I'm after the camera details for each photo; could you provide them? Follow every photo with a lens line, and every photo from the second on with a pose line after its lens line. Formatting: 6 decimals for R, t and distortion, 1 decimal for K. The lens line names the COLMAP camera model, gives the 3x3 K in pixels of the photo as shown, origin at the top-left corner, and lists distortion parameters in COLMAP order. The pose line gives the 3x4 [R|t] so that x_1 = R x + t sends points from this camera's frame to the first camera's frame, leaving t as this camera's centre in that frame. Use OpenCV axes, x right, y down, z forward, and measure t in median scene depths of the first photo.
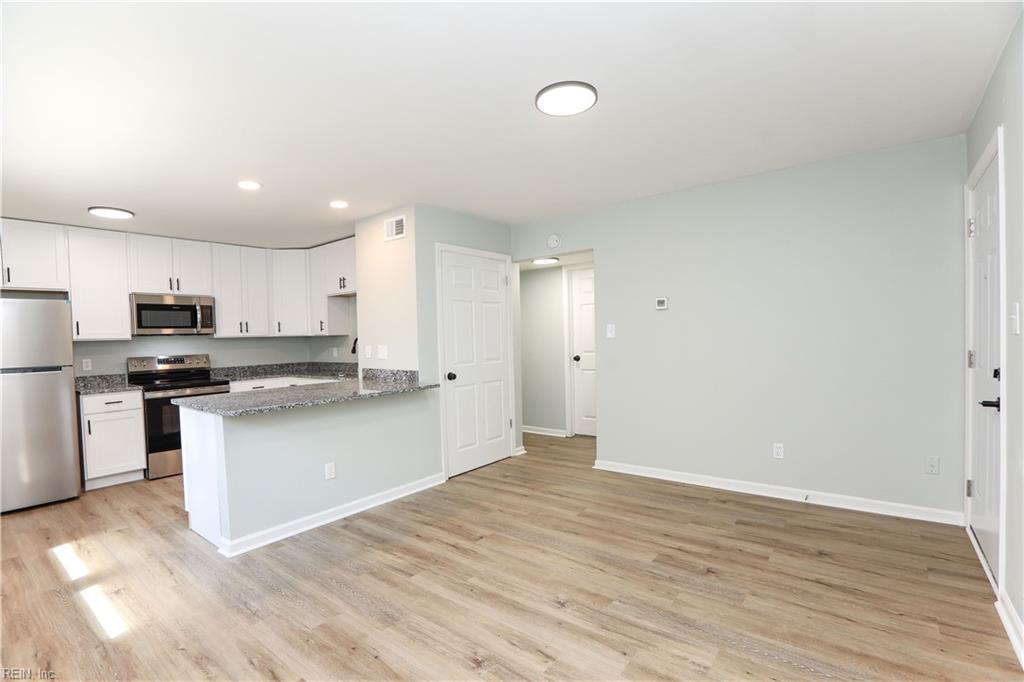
lens RADIAL K [[472.3, 0, 501.6], [0, 472.3, 348.7], [0, 0, 1]] dist [-0.040299, 0.015014]
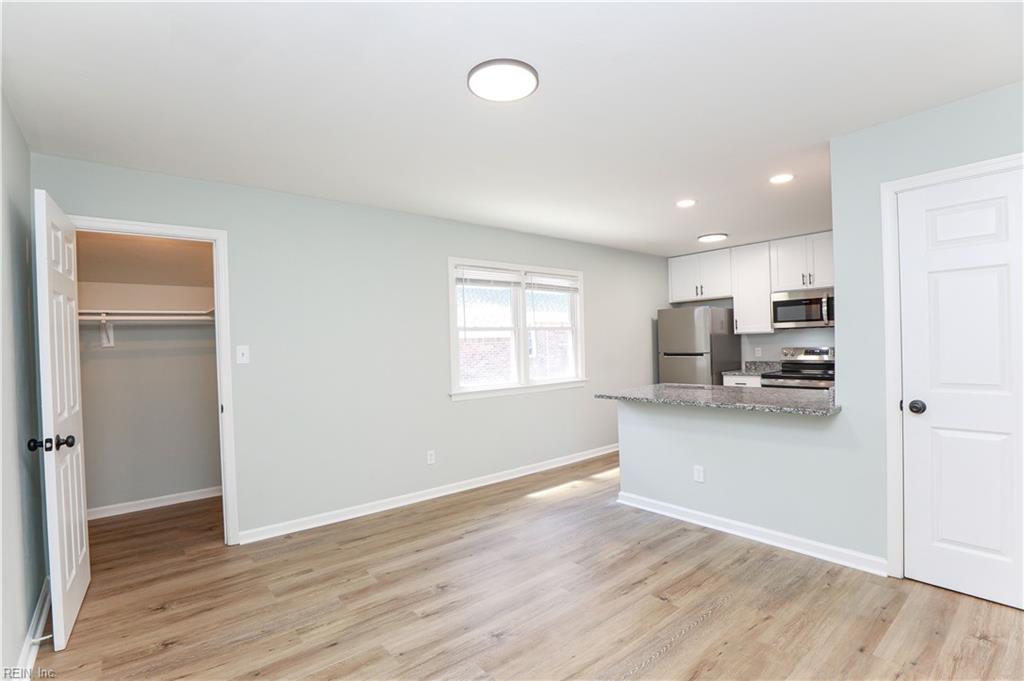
lens RADIAL K [[477.5, 0, 506.3], [0, 477.5, 355.3], [0, 0, 1]] dist [-0.060566, 0.013953]
pose [[-0.201963, 0.057865, -0.977682, 0.549948], [0.009342, 0.998322, 0.057157, -0.040904], [0.979349, 0.002410, -0.202165, 0.651217]]
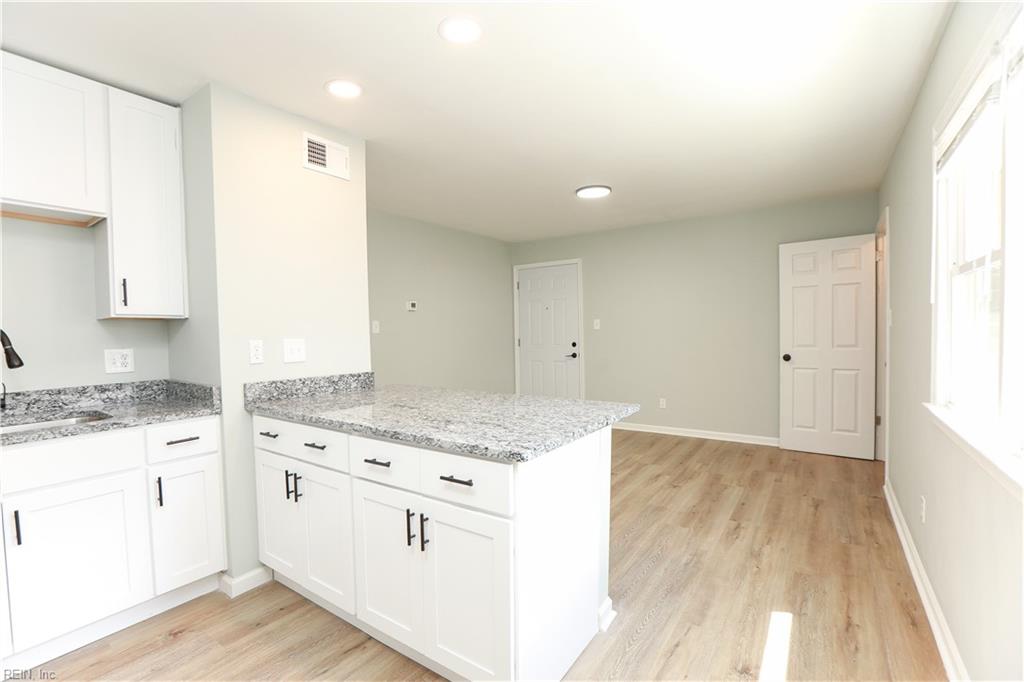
lens RADIAL K [[464.3, 0, 503.1], [0, 464.3, 346.1], [0, 0, 1]] dist [-0.067877, 0.029416]
pose [[-0.060508, -0.008031, 0.998135, -0.869128], [0.045827, 0.998891, 0.010816, 0.008643], [-0.997115, 0.046396, -0.060073, 0.809890]]
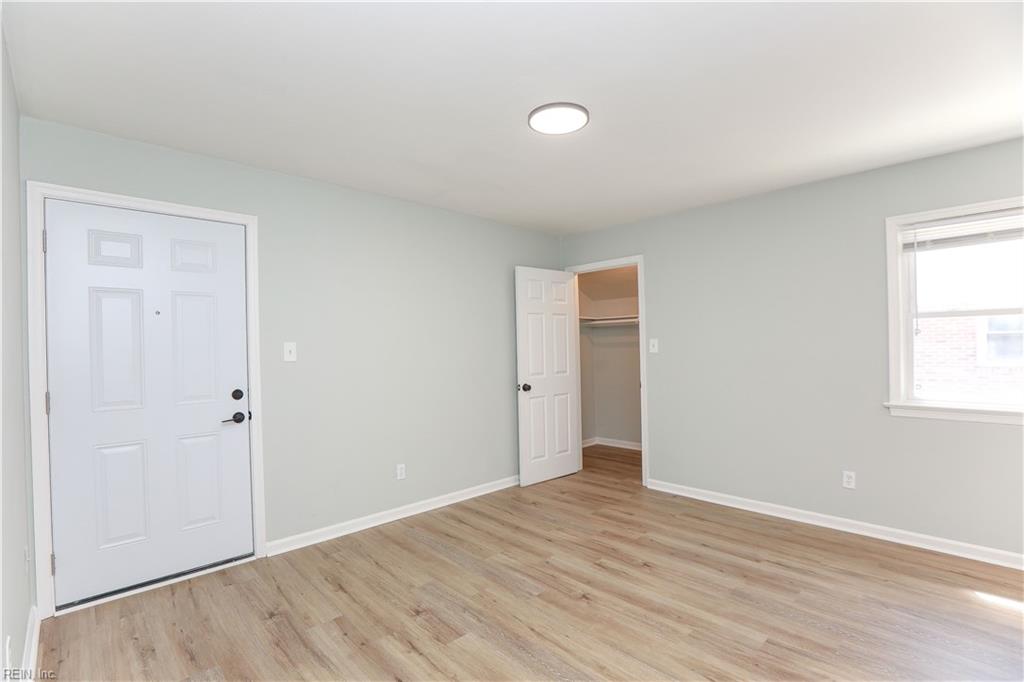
lens RADIAL K [[472.3, 0, 501.6], [0, 472.3, 348.7], [0, 0, 1]] dist [-0.040299, 0.015014]
pose [[-0.991106, 0.044384, 0.125452, 0.085427], [0.047499, 0.998630, 0.021945, -0.033928], [-0.124306, 0.027708, -0.991857, 1.123704]]
